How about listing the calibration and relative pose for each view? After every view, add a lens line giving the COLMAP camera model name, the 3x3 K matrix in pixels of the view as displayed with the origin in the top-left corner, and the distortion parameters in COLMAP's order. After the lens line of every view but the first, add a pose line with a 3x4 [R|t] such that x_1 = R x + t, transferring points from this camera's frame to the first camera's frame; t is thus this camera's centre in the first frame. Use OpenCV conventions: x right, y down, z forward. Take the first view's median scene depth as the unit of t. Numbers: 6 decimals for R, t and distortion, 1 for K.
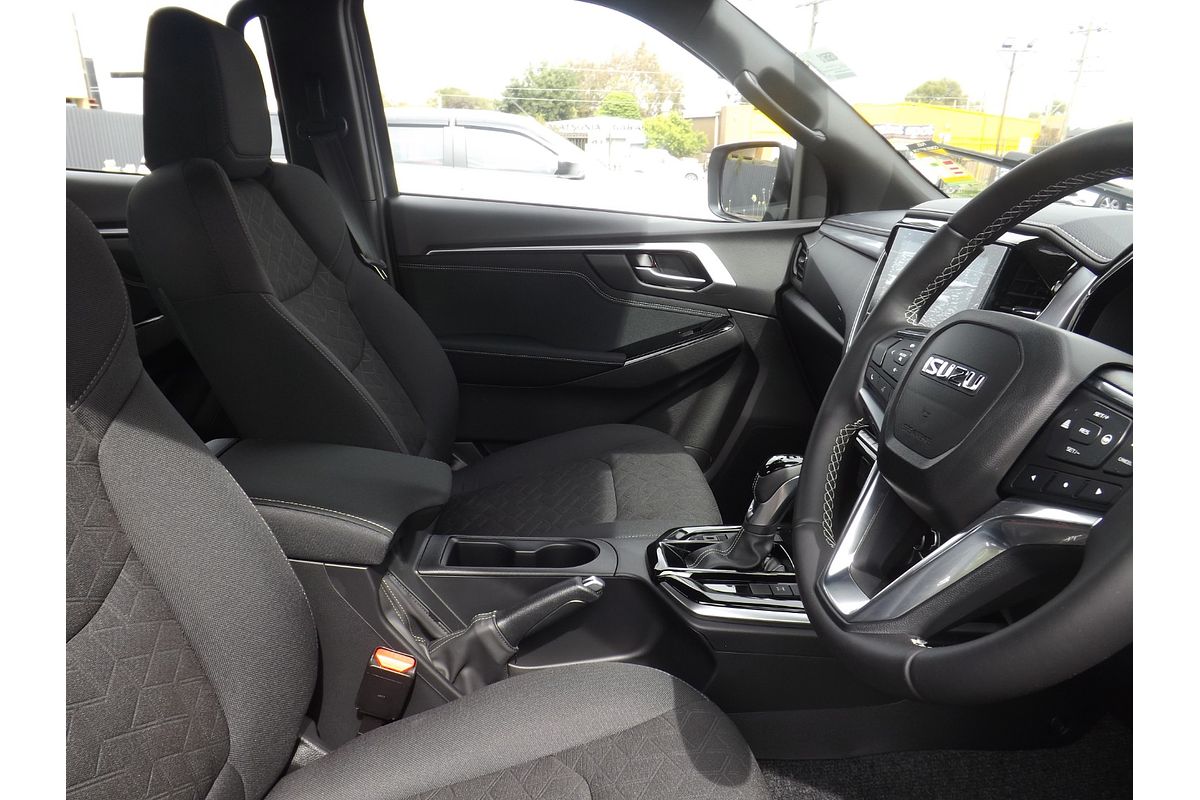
lens RADIAL K [[802.9, 0, 599.9], [0, 802.9, 417.1], [0, 0, 1]] dist [-0.032086, 0.004990]
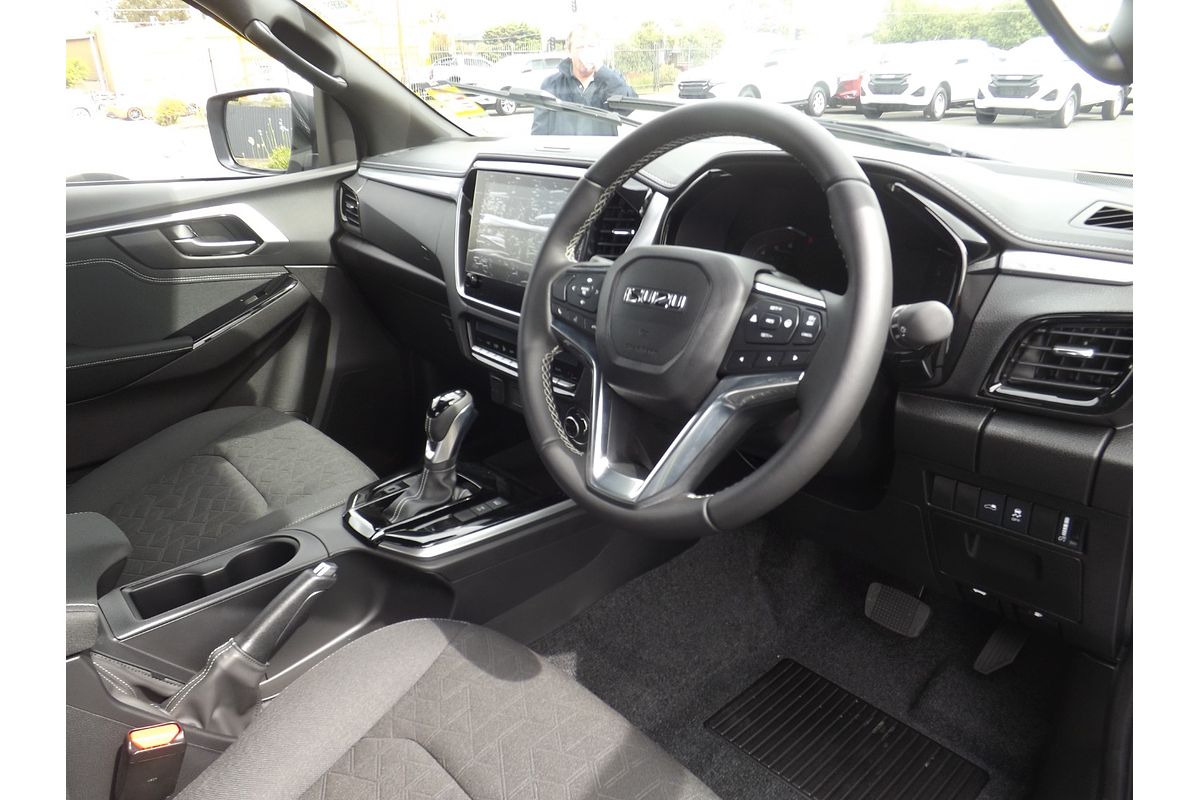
lens RADIAL K [[803.7, 0, 600.0], [0, 803.7, 400.0], [0, 0, 1]] dist [-0.030097, -0.001414]
pose [[0.775012, -0.283845, 0.564613, -0.154622], [0.237647, 0.958776, 0.155795, -0.043944], [-0.585559, 0.013435, 0.810518, -0.009124]]
